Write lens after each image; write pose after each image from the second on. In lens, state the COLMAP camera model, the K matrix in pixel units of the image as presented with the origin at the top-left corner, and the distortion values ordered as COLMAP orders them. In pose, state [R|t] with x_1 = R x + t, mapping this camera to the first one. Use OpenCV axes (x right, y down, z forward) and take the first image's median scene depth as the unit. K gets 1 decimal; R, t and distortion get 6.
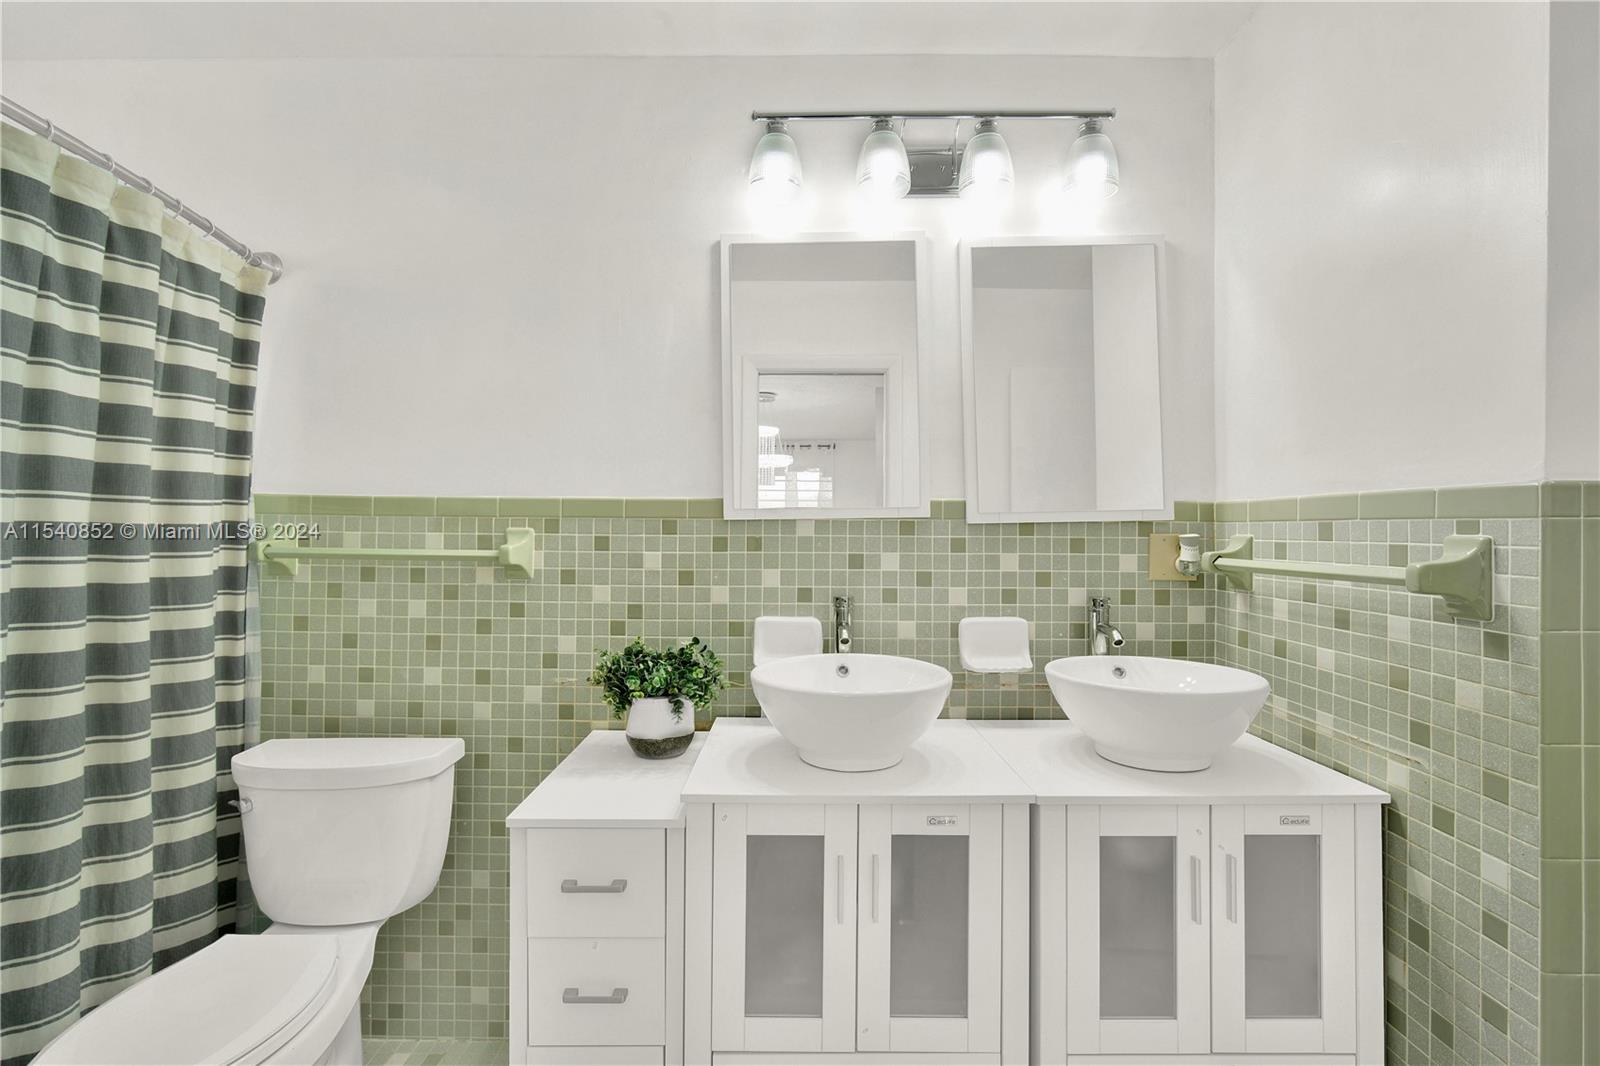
lens RADIAL K [[689.0, 0, 802.3], [0, 689.0, 521.7], [0, 0, 1]] dist [-0.003120, -0.000109]
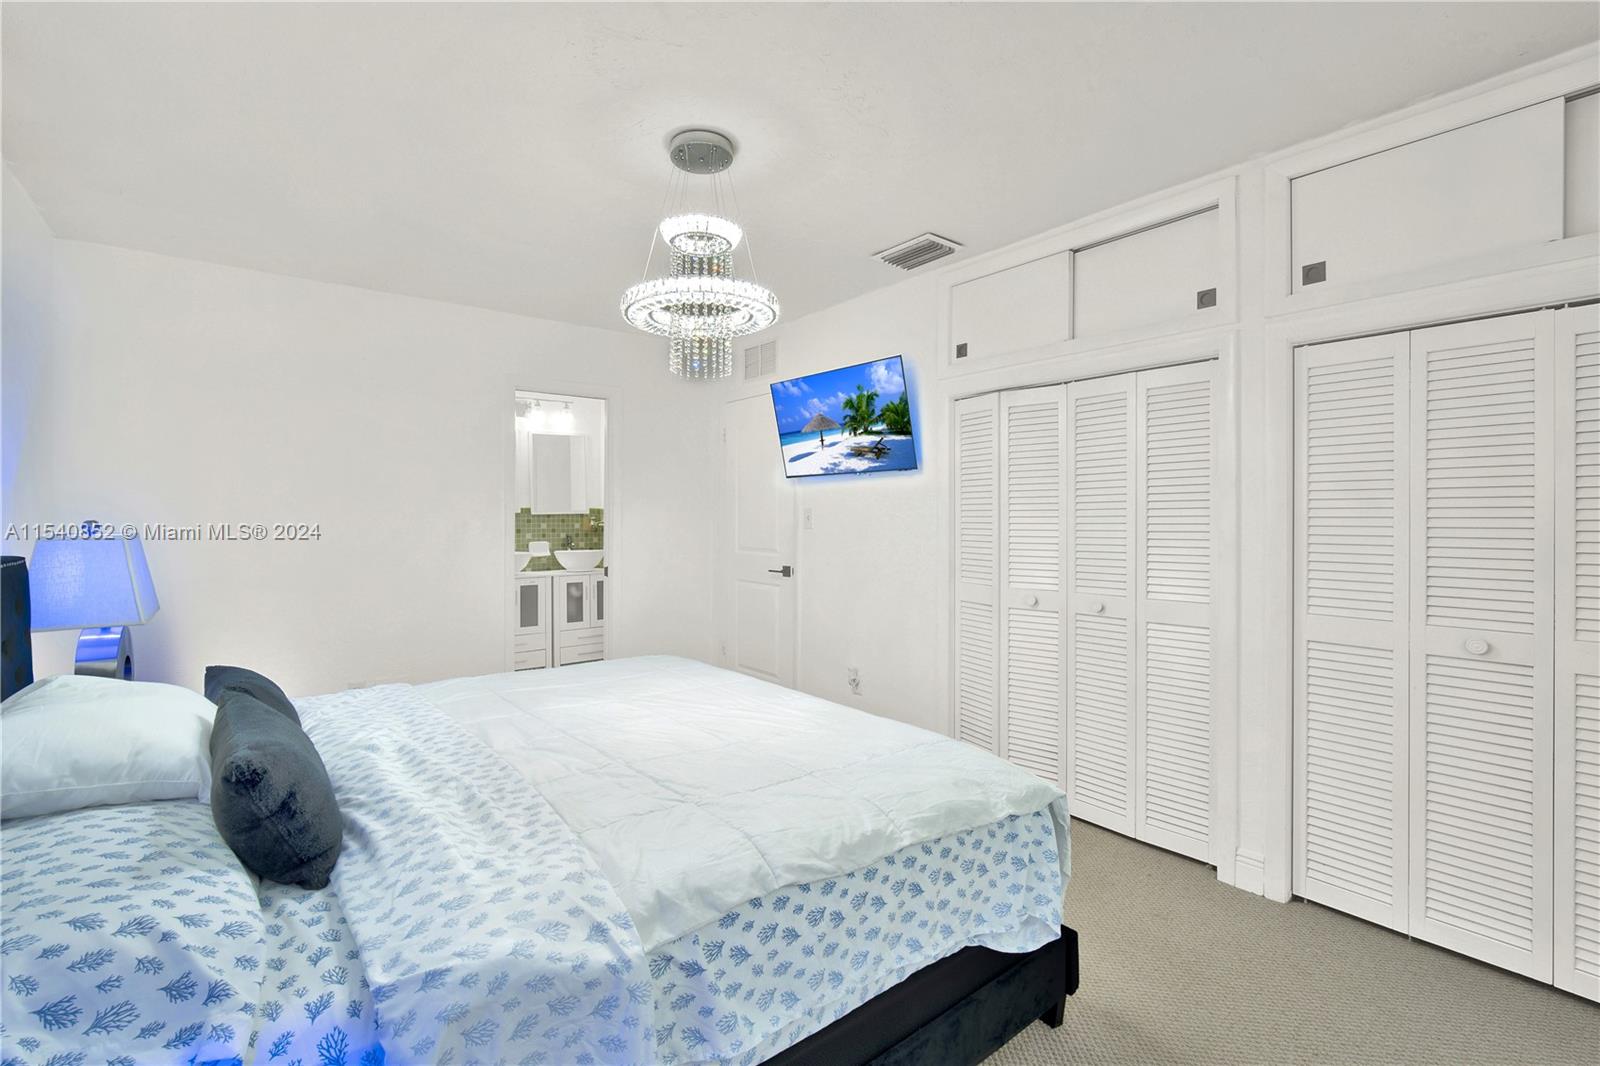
lens RADIAL K [[713.7, 0, 801.6], [0, 713.7, 524.0], [0, 0, 1]] dist [-0.002258, 0.000052]
pose [[0.770584, -0.009070, 0.637274, -0.981227], [-0.006938, 0.999720, 0.022619, -0.040013], [-0.637301, -0.021851, 0.770305, -2.574929]]
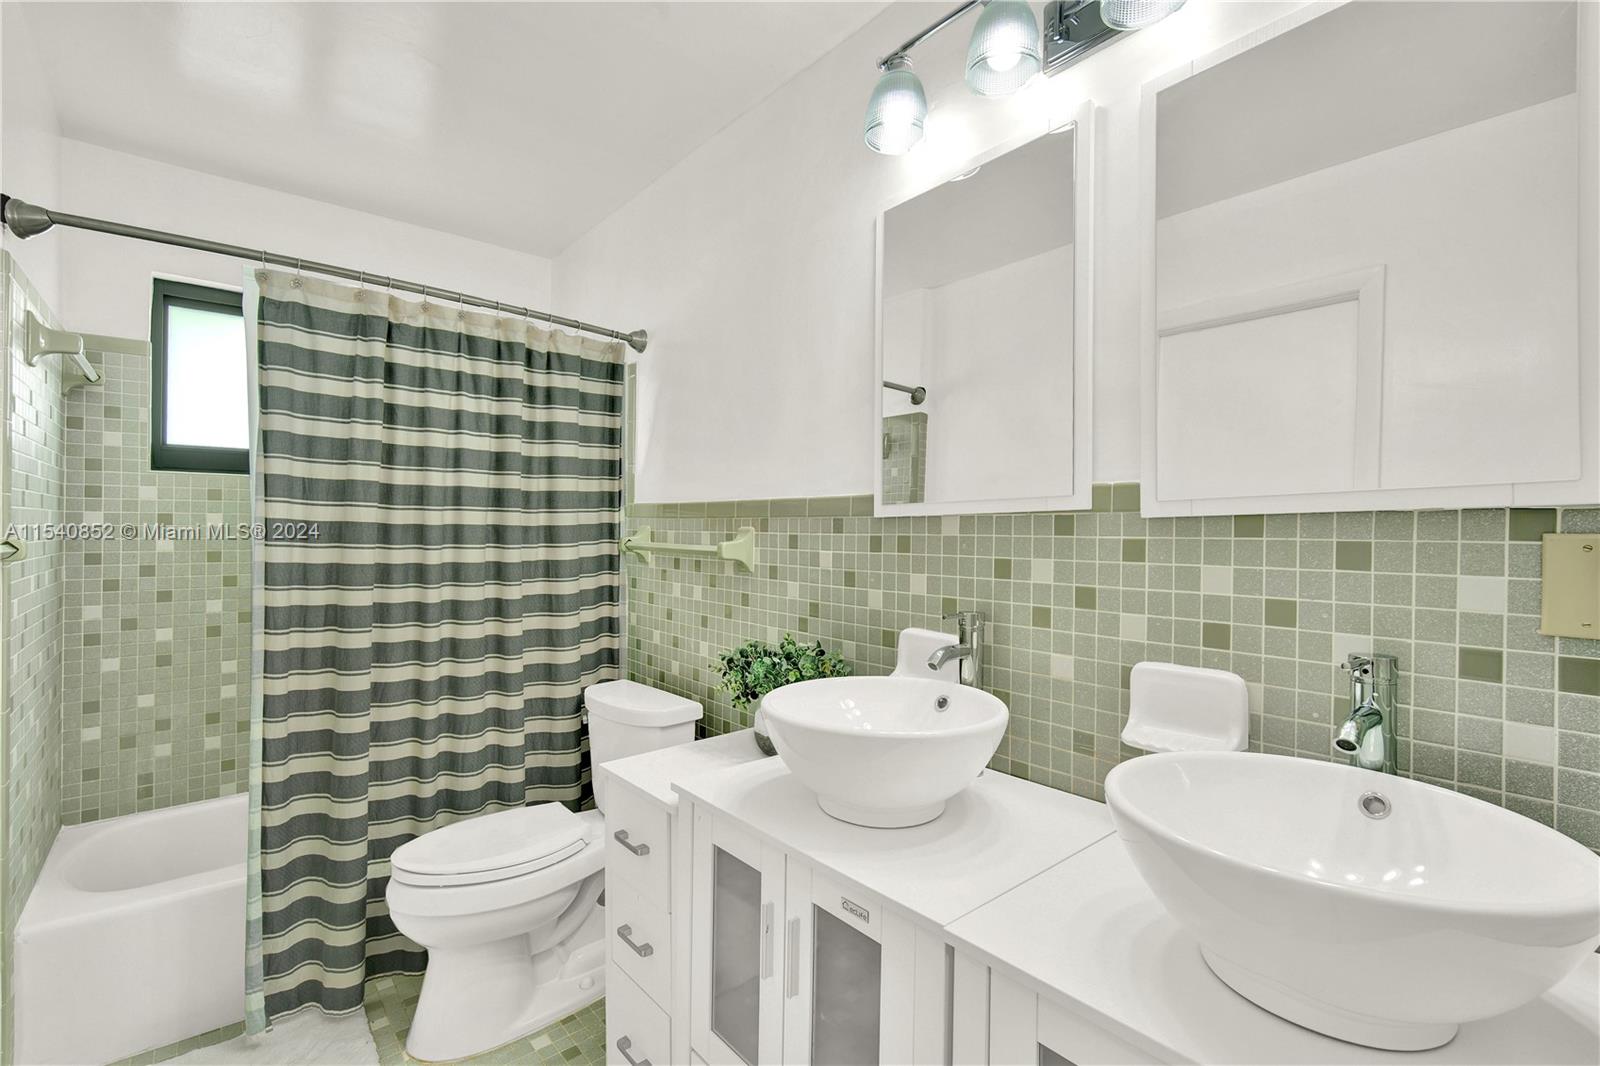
lens RADIAL K [[713.7, 0, 801.6], [0, 713.7, 524.0], [0, 0, 1]] dist [-0.002258, 0.000052]
pose [[0.653557, -0.007531, -0.756840, 0.536416], [0.011414, 0.999935, -0.000094, 0.005248], [0.756791, -0.008577, 0.653601, 0.311040]]
